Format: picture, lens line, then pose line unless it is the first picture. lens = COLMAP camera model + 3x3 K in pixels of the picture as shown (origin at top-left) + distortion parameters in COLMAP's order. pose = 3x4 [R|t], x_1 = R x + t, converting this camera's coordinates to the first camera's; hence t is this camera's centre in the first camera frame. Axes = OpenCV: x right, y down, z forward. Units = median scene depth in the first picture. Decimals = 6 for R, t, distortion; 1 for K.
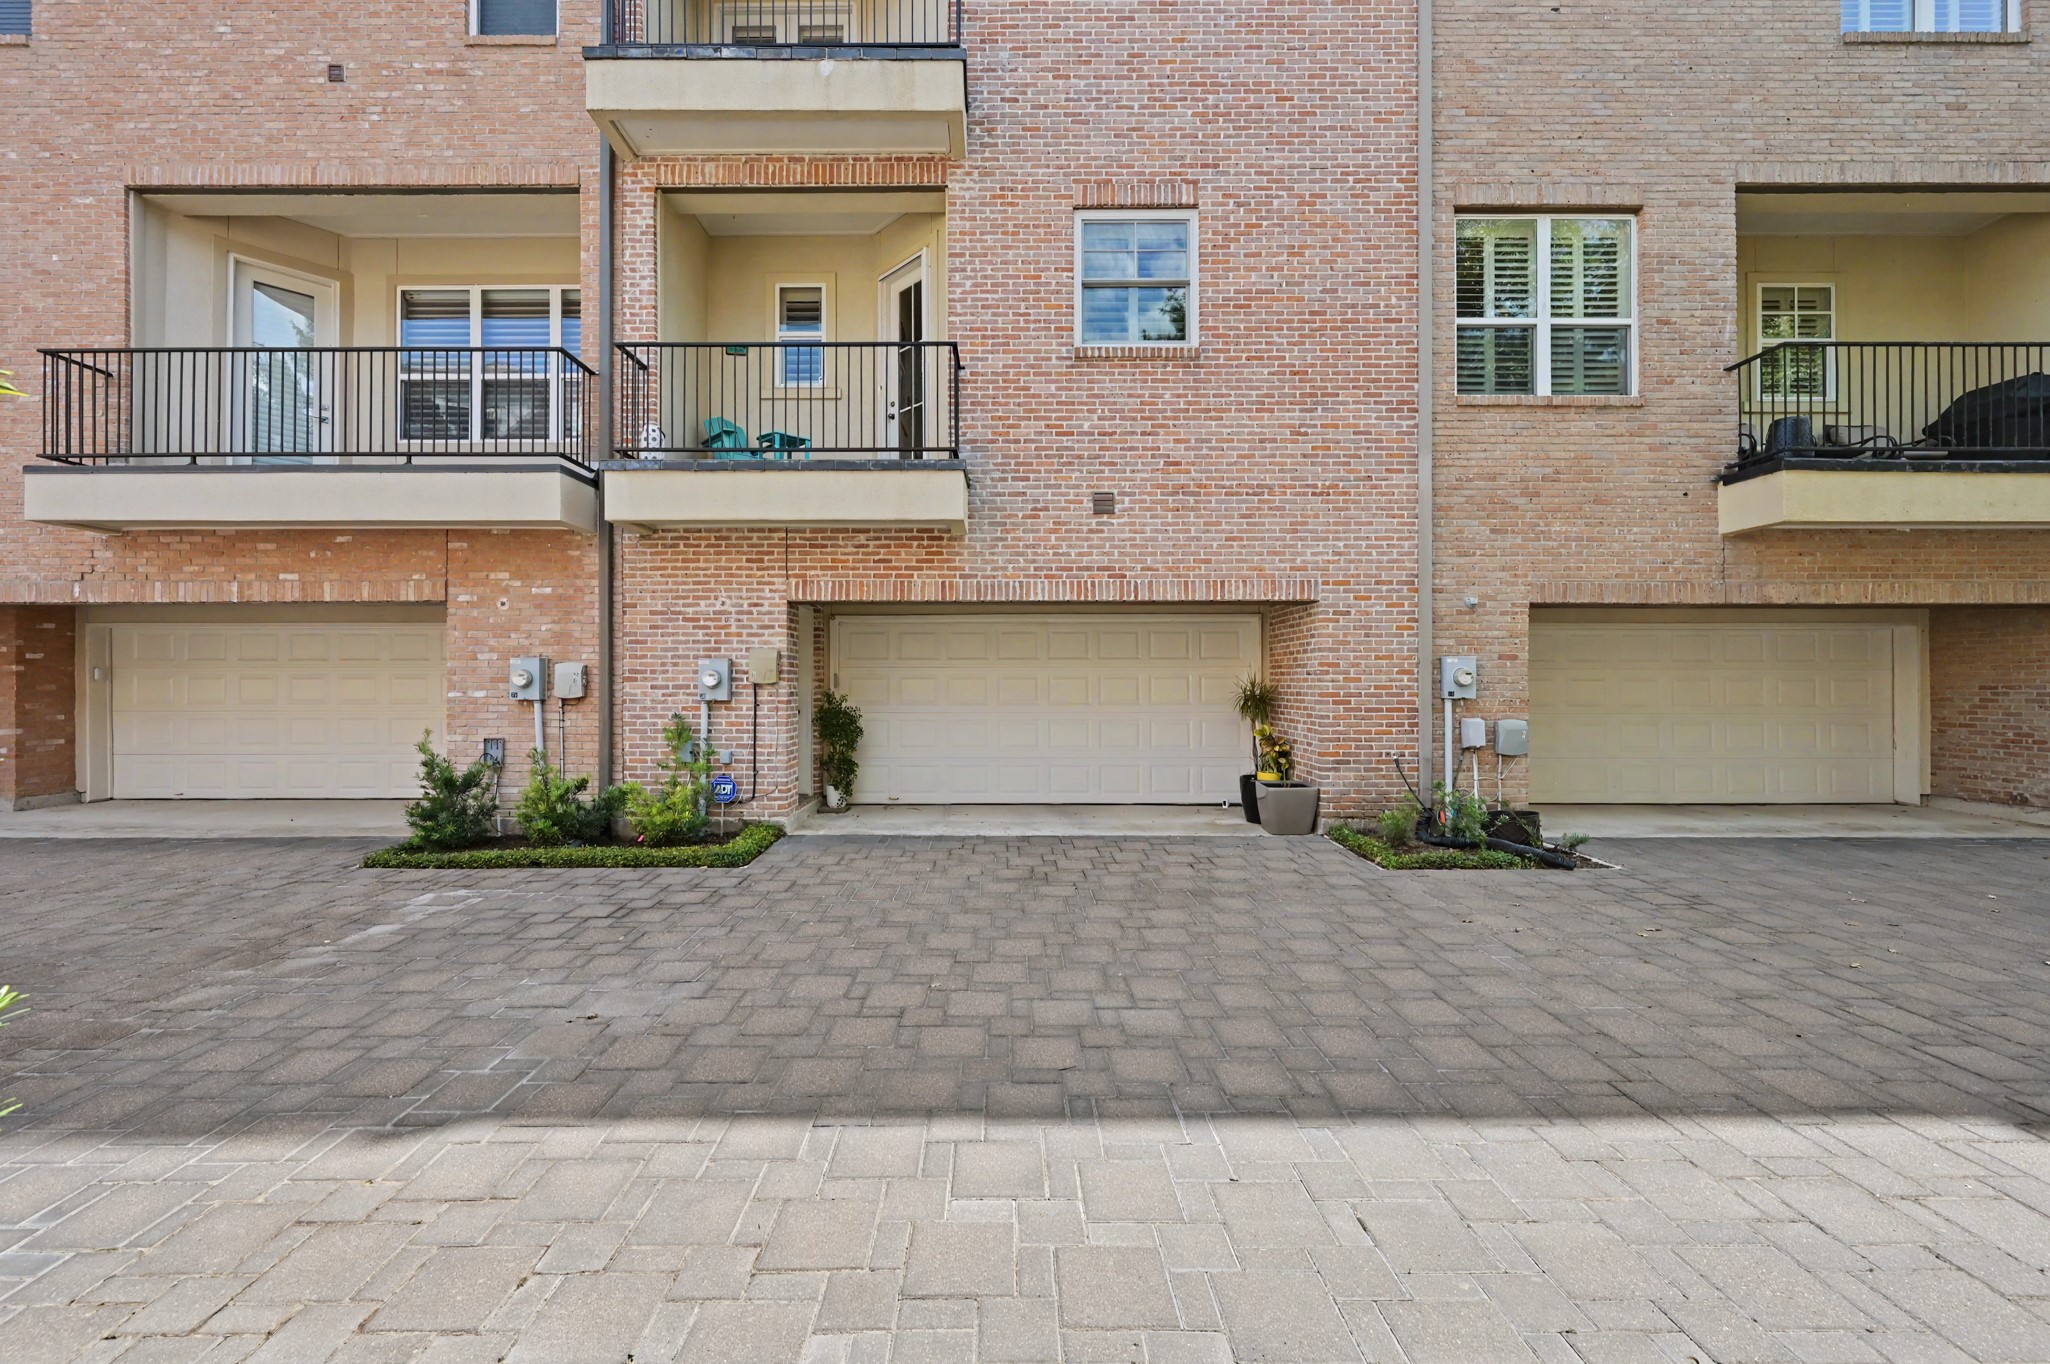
lens RADIAL K [[813.4, 0, 1018.4], [0, 813.4, 679.0], [0, 0, 1]] dist [-0.002485, 0.000938]
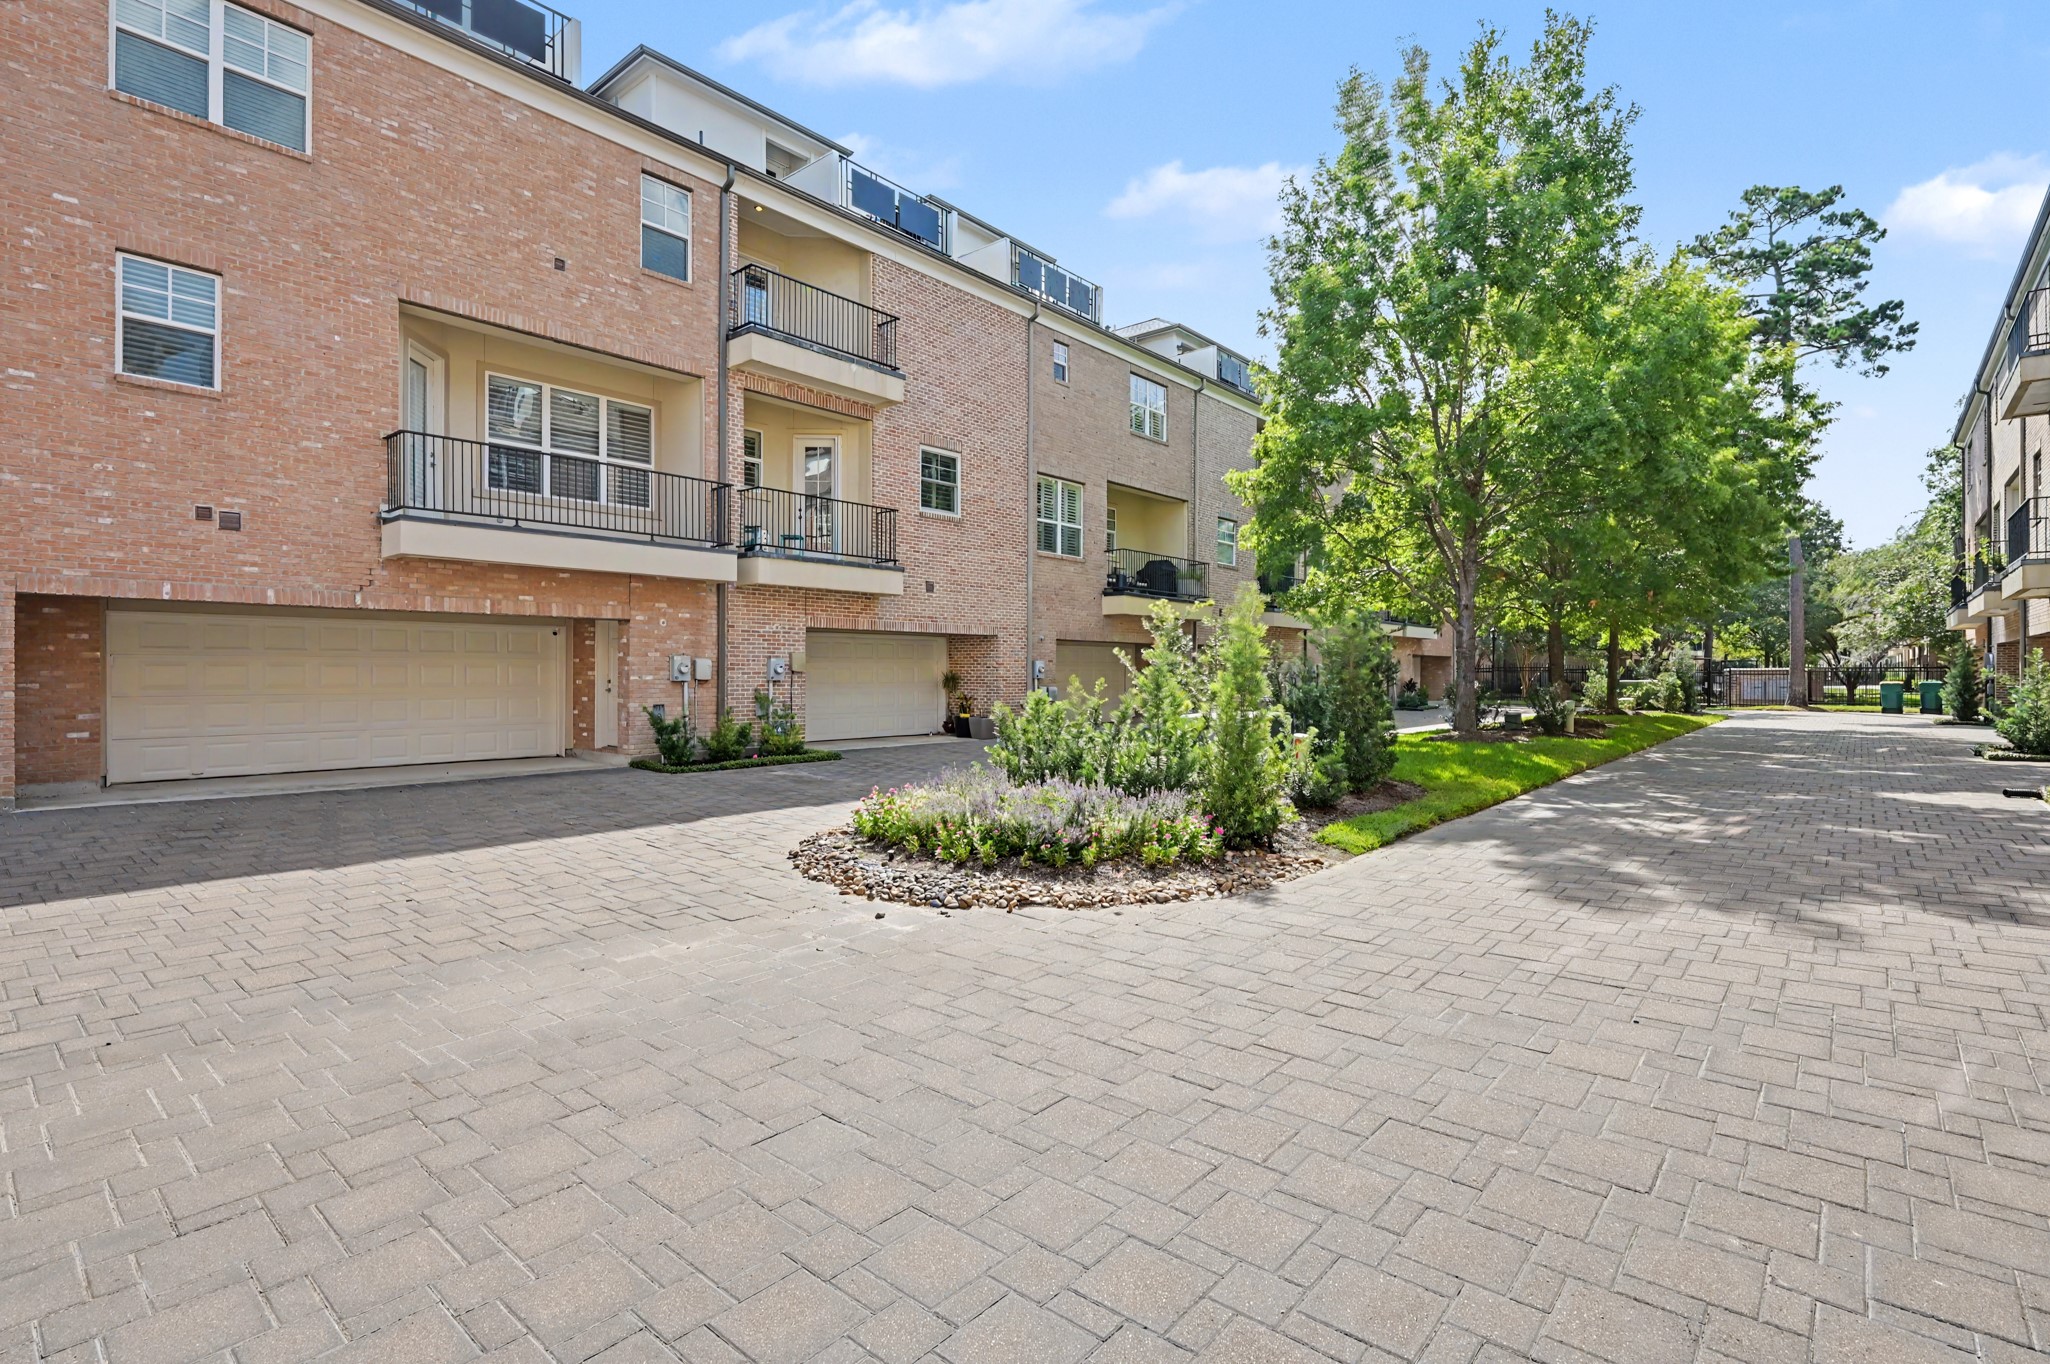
lens RADIAL K [[974.2, 0, 1025.0], [0, 974.2, 679.8], [0, 0, 1]] dist [0.019876, 0.000182]
pose [[0.652457, -0.004613, 0.757812, -1.655359], [-0.005801, 0.999922, 0.011081, -0.003013], [-0.757804, -0.011626, 0.652379, -0.843904]]
